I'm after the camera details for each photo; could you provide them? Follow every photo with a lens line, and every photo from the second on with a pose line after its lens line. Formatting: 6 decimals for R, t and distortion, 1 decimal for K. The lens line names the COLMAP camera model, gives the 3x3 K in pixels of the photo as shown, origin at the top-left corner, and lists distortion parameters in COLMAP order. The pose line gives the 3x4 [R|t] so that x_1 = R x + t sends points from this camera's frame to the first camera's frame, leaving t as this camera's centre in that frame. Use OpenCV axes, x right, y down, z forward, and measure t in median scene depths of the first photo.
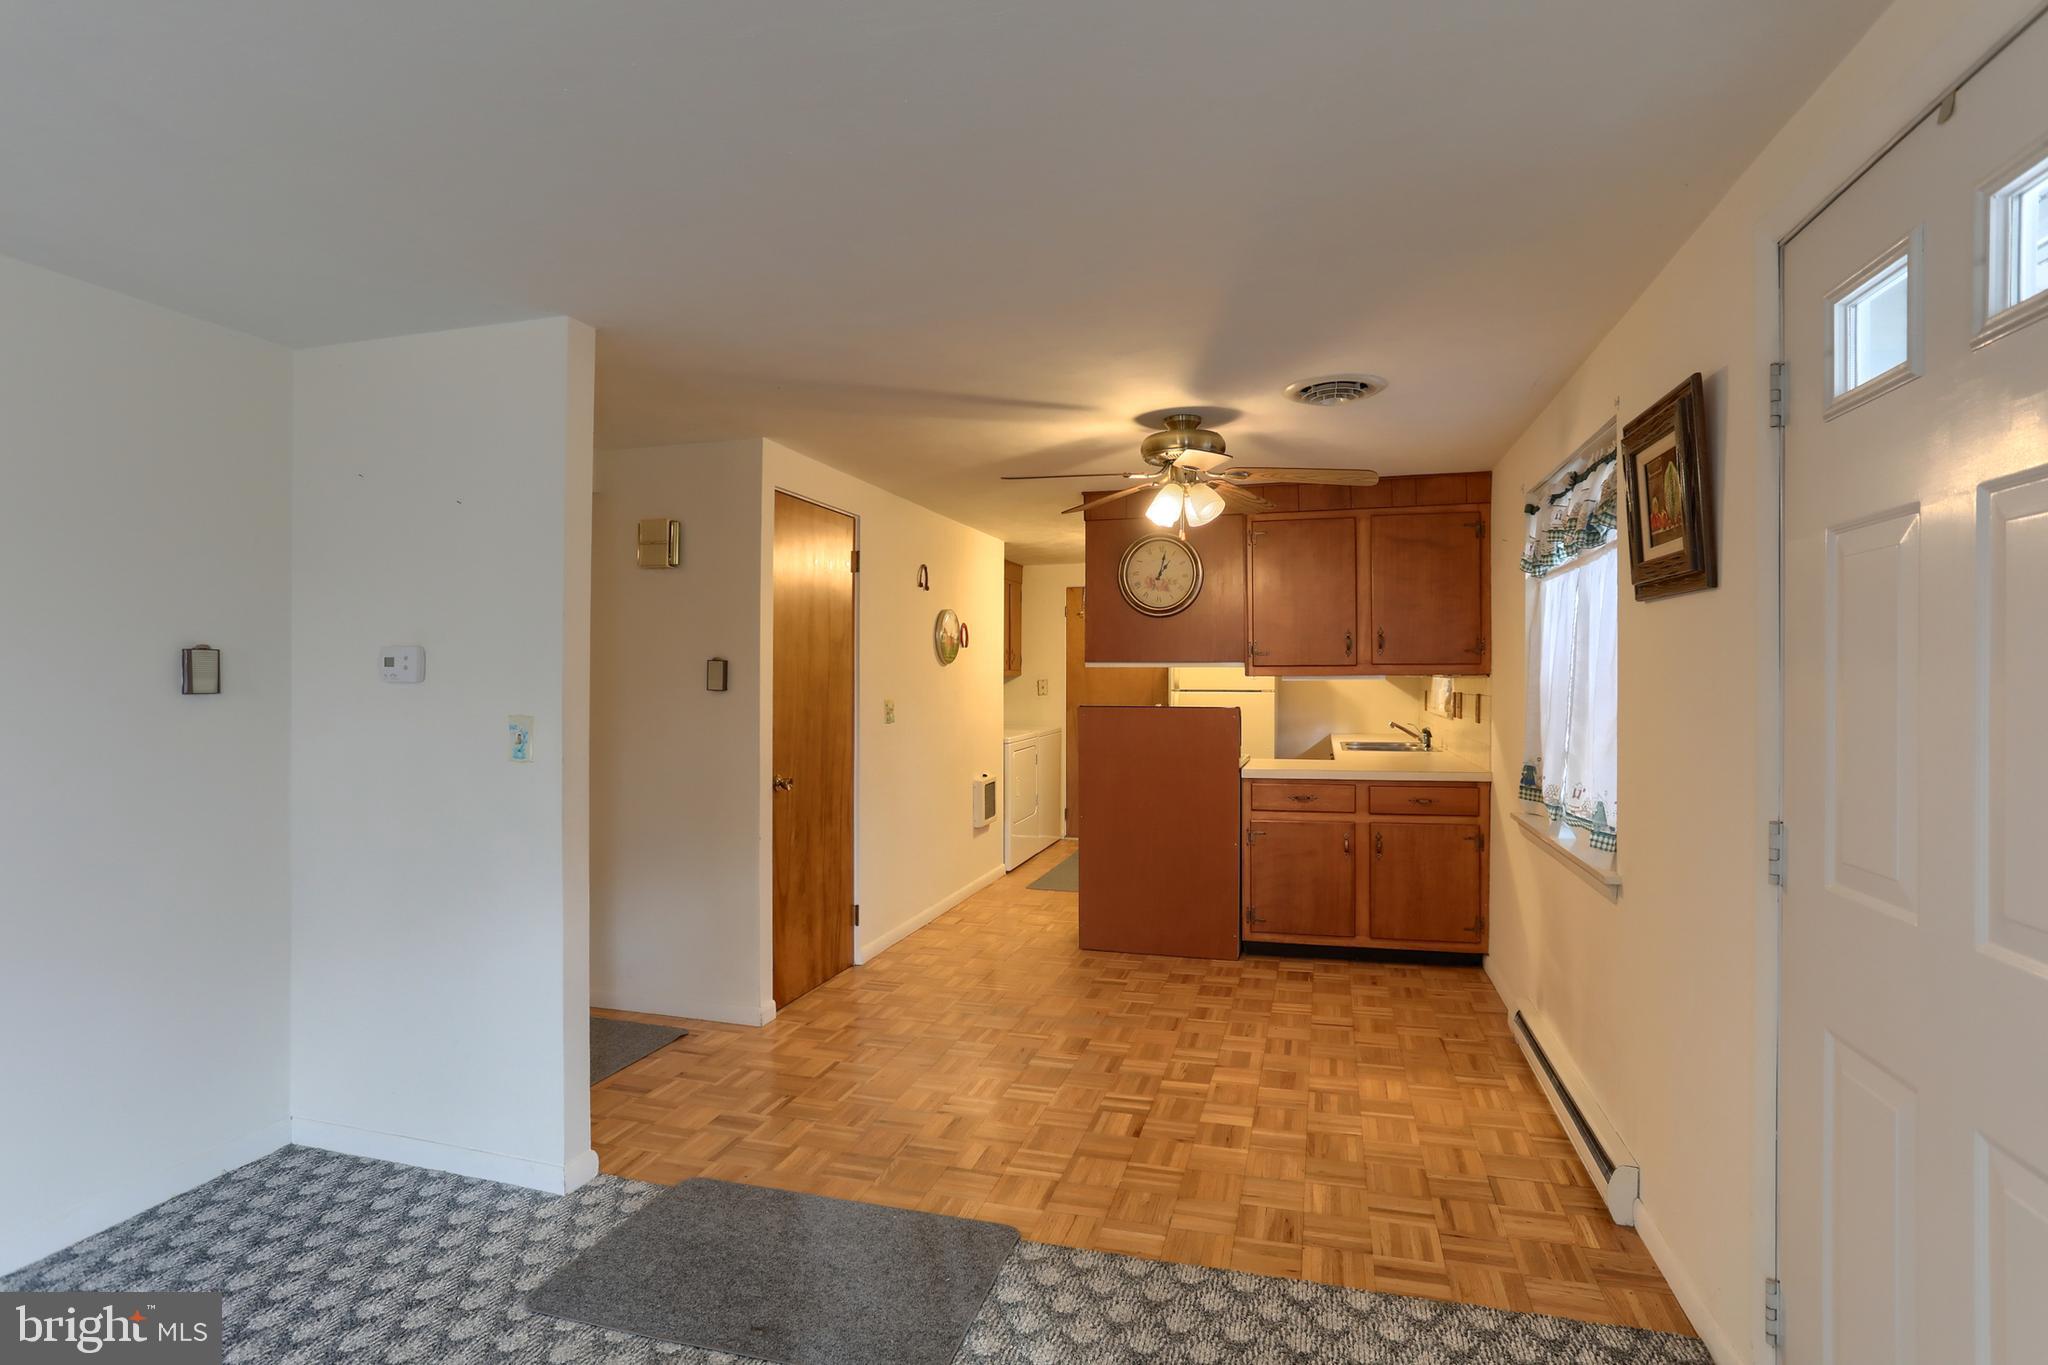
lens RADIAL K [[1024.3, 0, 1023.9], [0, 1024.3, 669.8], [0, 0, 1]] dist [-0.065859, 0.038048]
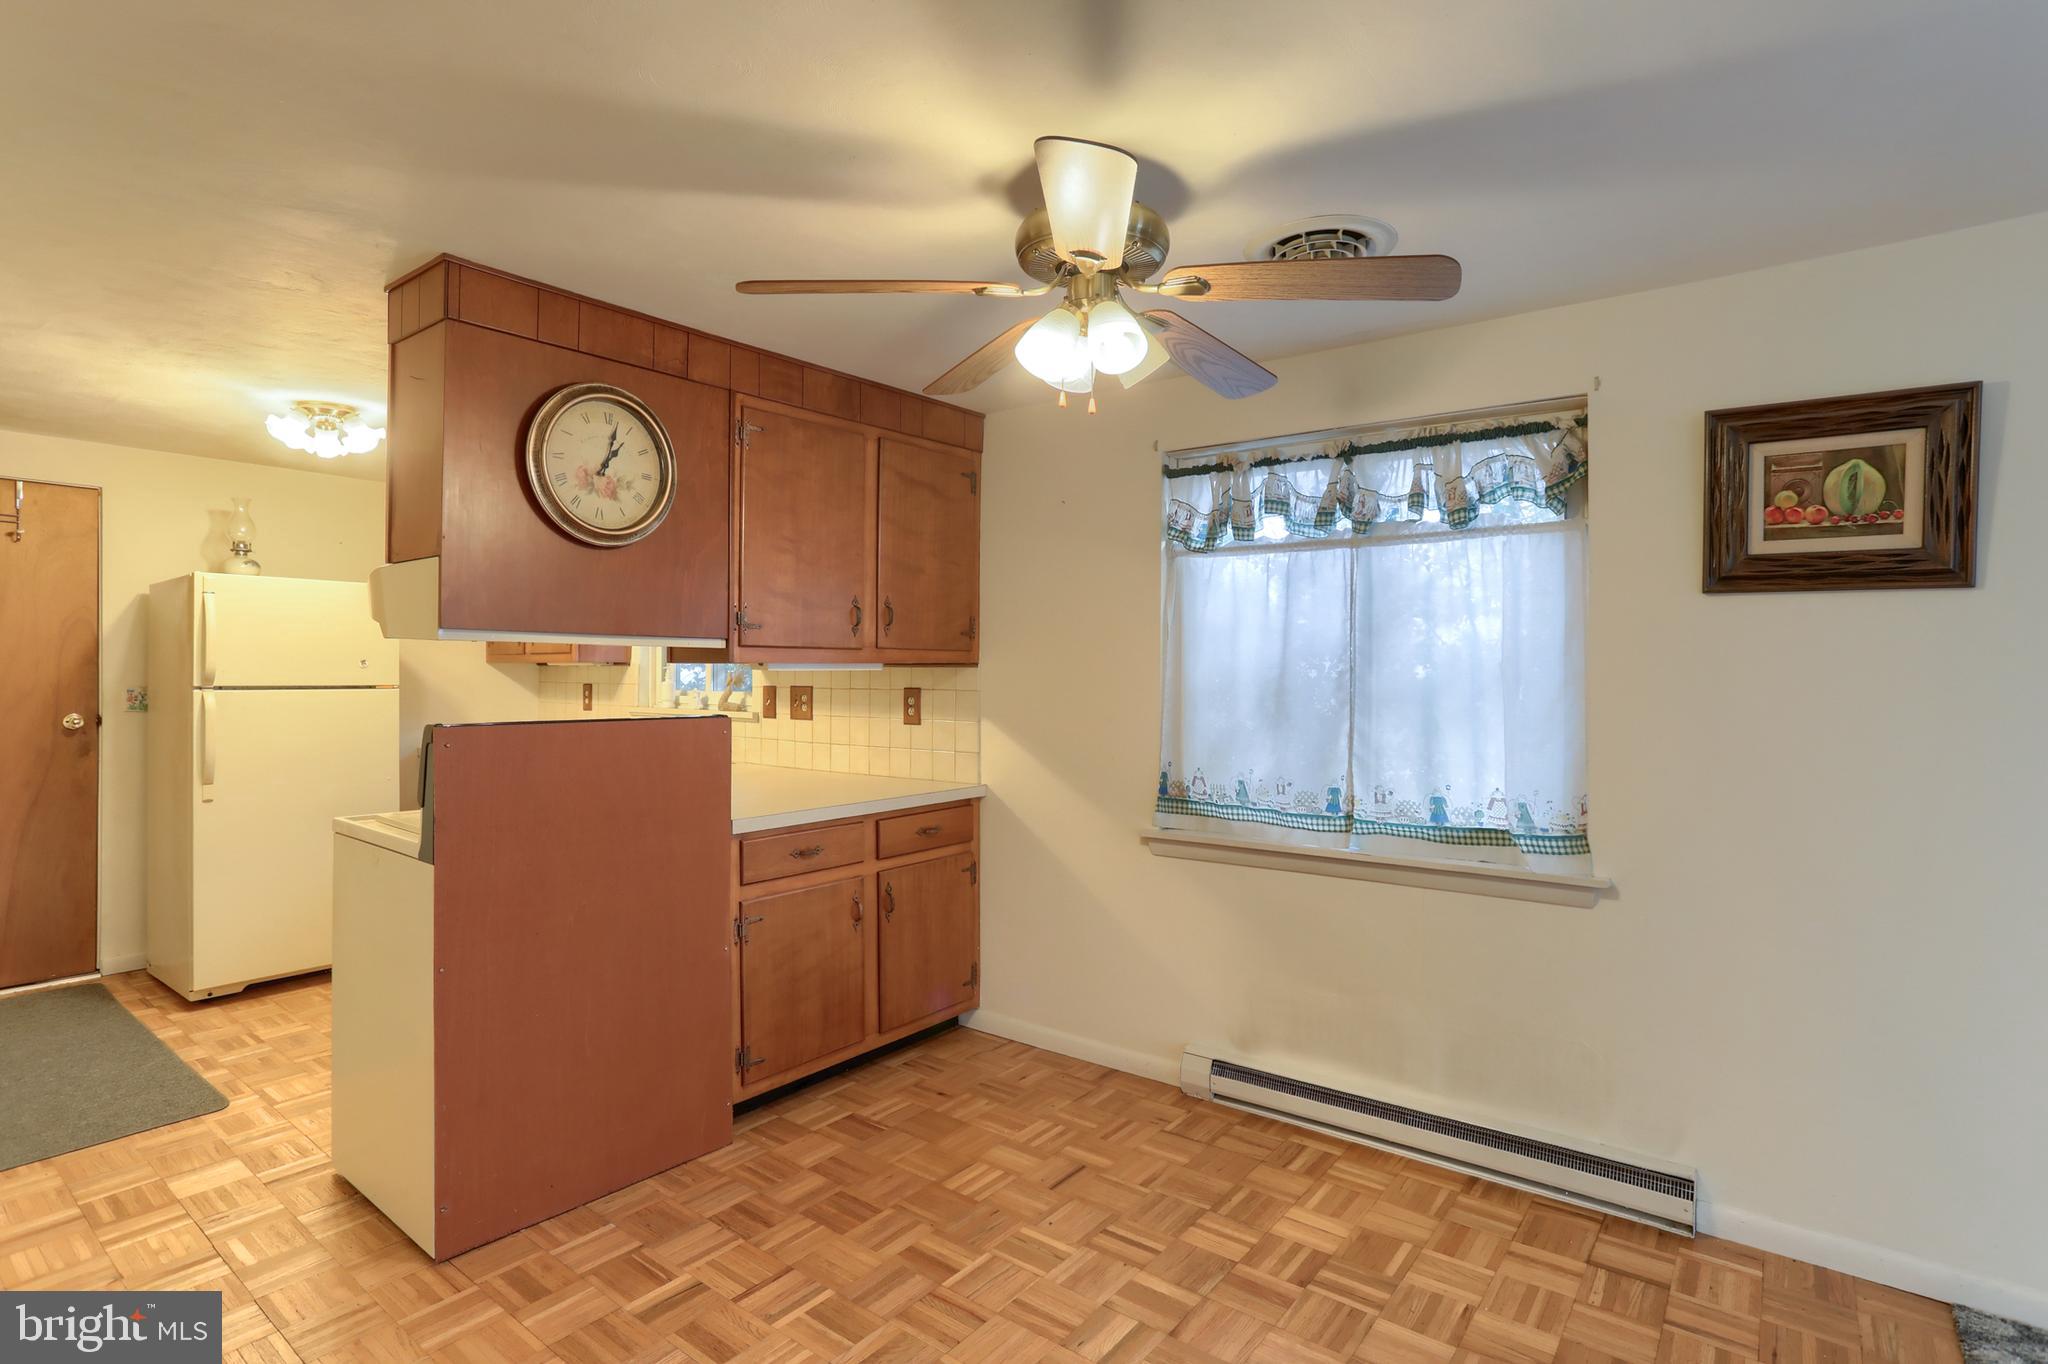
lens RADIAL K [[1018.8, 0, 1008.8], [0, 1018.8, 664.6], [0, 0, 1]] dist [-0.067703, 0.038877]
pose [[0.373654, 0.006422, 0.927546, -0.292984], [-0.013239, 0.999911, -0.001590, 0.006456], [-0.927474, -0.011686, 0.373706, 0.682169]]
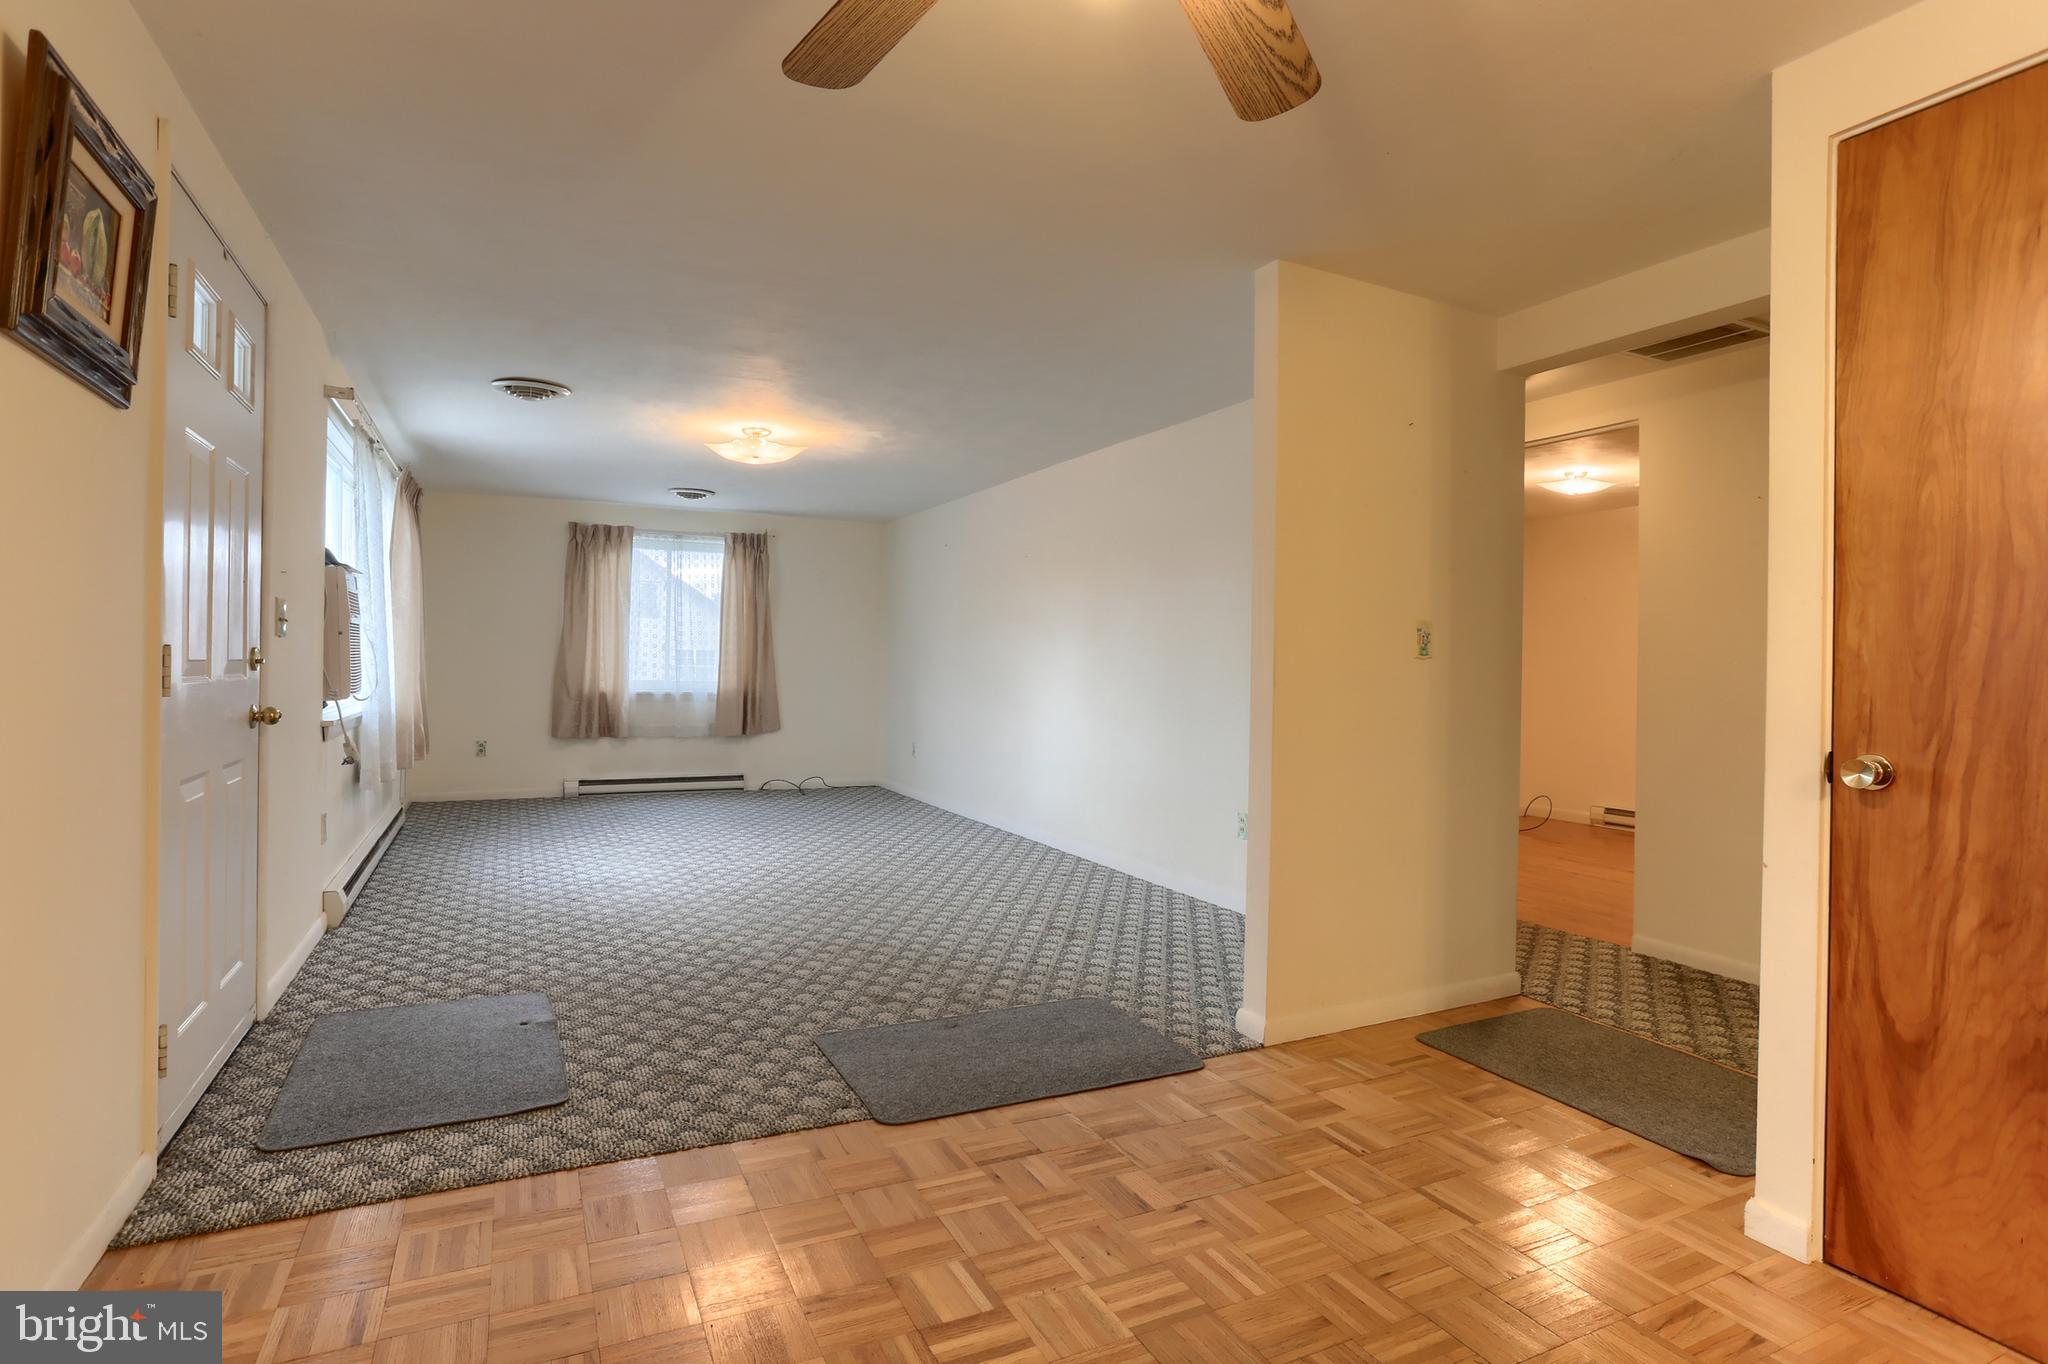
lens RADIAL K [[1042.3, 0, 1026.3], [0, 1042.3, 660.3], [0, 0, 1]] dist [-0.066933, 0.044053]
pose [[-0.737770, -0.016836, -0.674842, 0.307357], [-0.011312, 0.999857, -0.012578, 0.065848], [0.674957, -0.001646, -0.737855, 0.986077]]
